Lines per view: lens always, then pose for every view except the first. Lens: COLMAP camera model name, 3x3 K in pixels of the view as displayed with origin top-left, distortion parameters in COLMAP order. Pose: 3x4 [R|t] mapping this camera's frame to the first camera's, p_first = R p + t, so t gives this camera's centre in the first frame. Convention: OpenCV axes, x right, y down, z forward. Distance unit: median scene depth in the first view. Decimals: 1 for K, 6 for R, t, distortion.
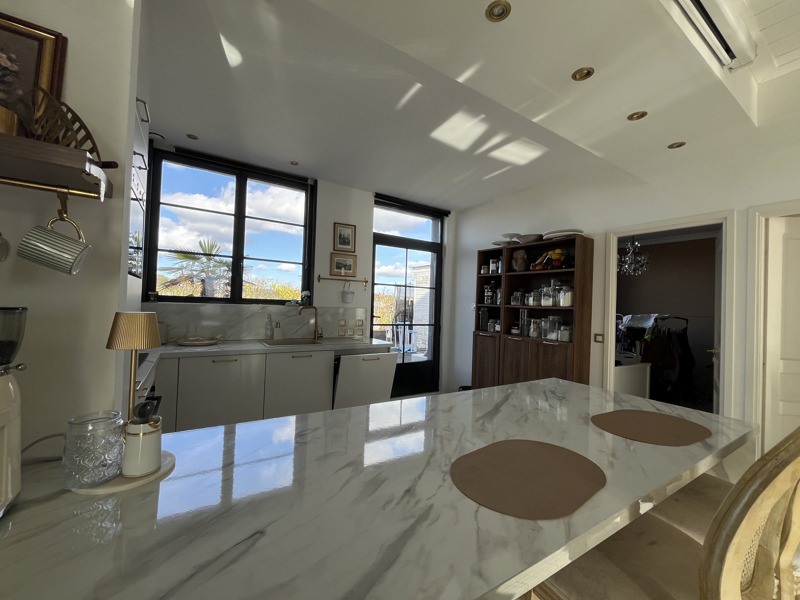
lens RADIAL K [[324.2, 0, 406.3], [0, 324.2, 299.7], [0, 0, 1]] dist [0.000360, -0.000378]
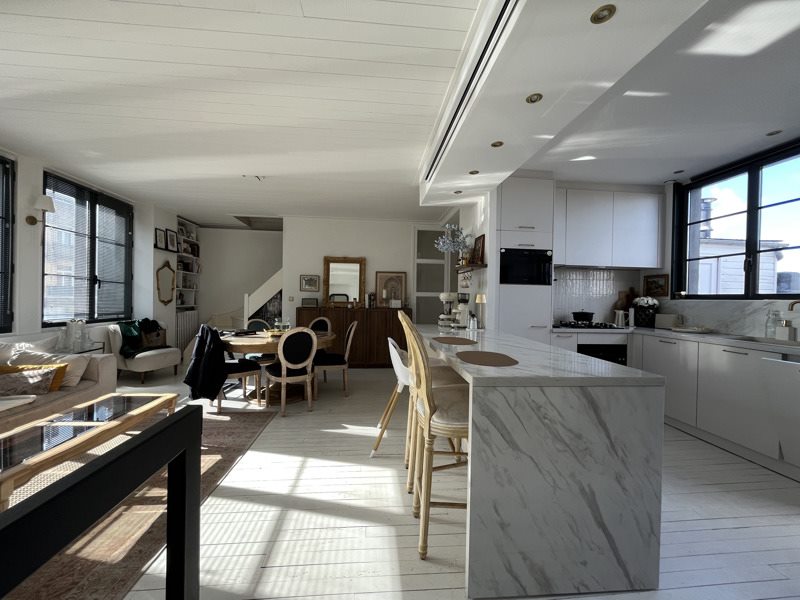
lens RADIAL K [[324.2, 0, 400.8], [0, 324.2, 298.2], [0, 0, 1]] dist [0.000360, -0.000378]
pose [[-0.461716, -0.032850, -0.886419, 0.954607], [-0.008596, 0.999433, -0.032561, 0.055000], [0.886986, -0.007415, -0.461736, 0.581473]]
